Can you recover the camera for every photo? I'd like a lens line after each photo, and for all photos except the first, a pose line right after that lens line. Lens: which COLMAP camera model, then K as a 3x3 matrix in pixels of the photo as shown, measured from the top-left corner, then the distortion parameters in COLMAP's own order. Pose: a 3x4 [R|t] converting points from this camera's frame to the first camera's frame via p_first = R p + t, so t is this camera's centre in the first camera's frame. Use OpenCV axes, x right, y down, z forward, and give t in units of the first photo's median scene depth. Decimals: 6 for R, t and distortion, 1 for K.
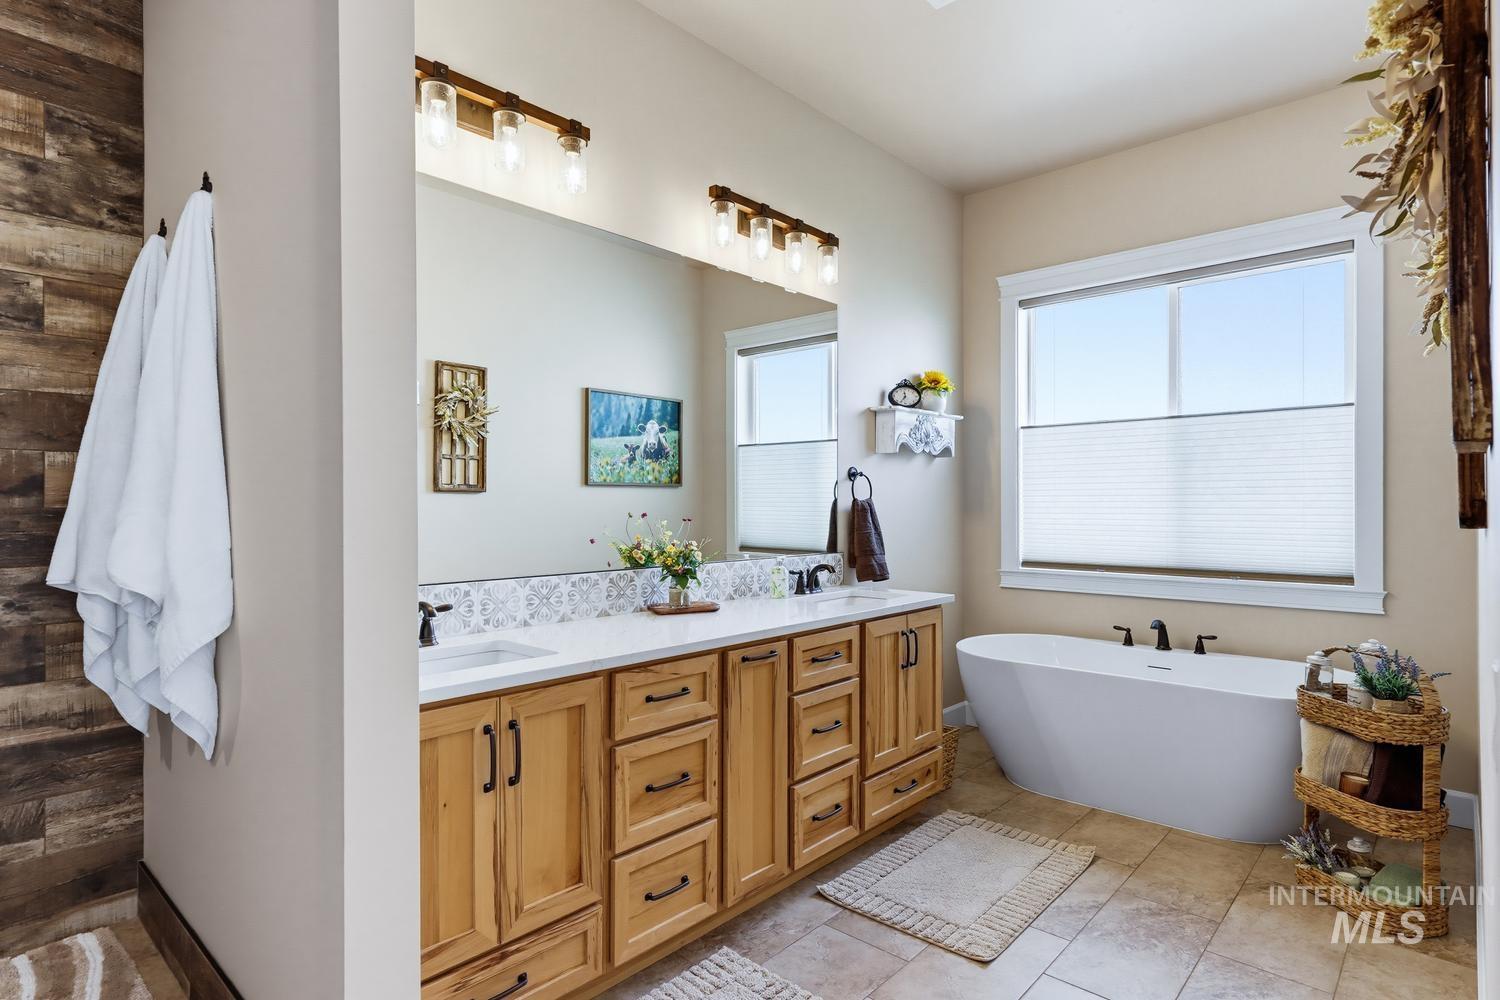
lens RADIAL K [[781.6, 0, 759.4], [0, 781.6, 499.1], [0, 0, 1]] dist [-0.000923, 0.000767]
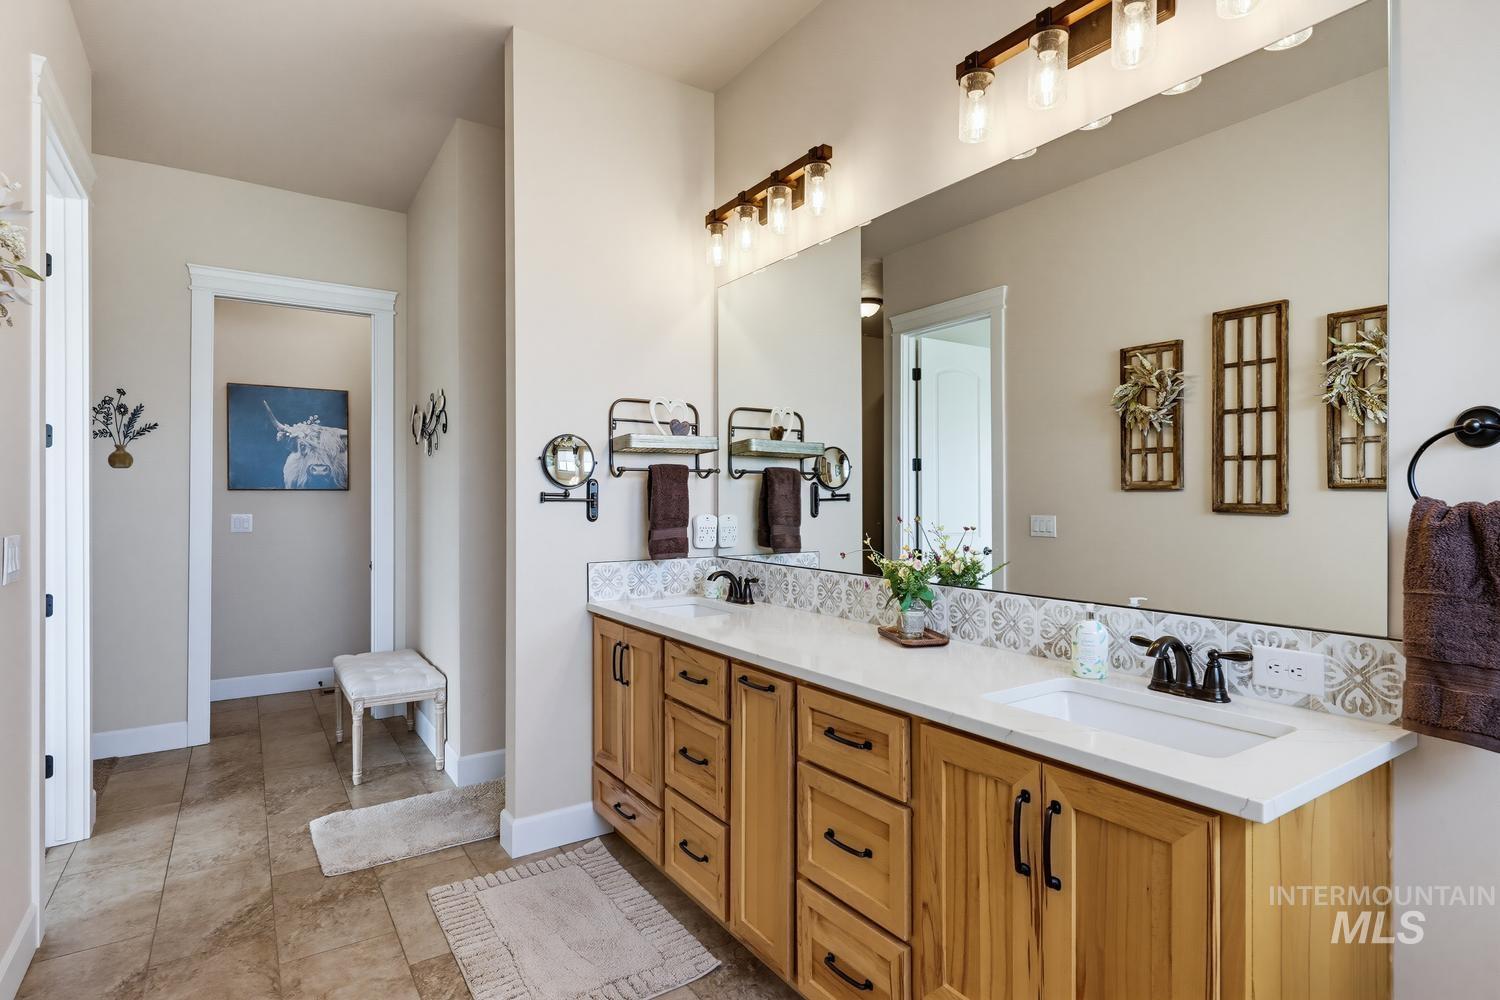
lens RADIAL K [[781.6, 0, 760.6], [0, 781.6, 502.5], [0, 0, 1]] dist [-0.000923, 0.000767]
pose [[-0.243590, 0.004031, -0.969870, 0.761915], [0.003358, 0.999989, 0.003313, -0.001085], [0.969873, -0.002450, -0.243601, 1.110749]]
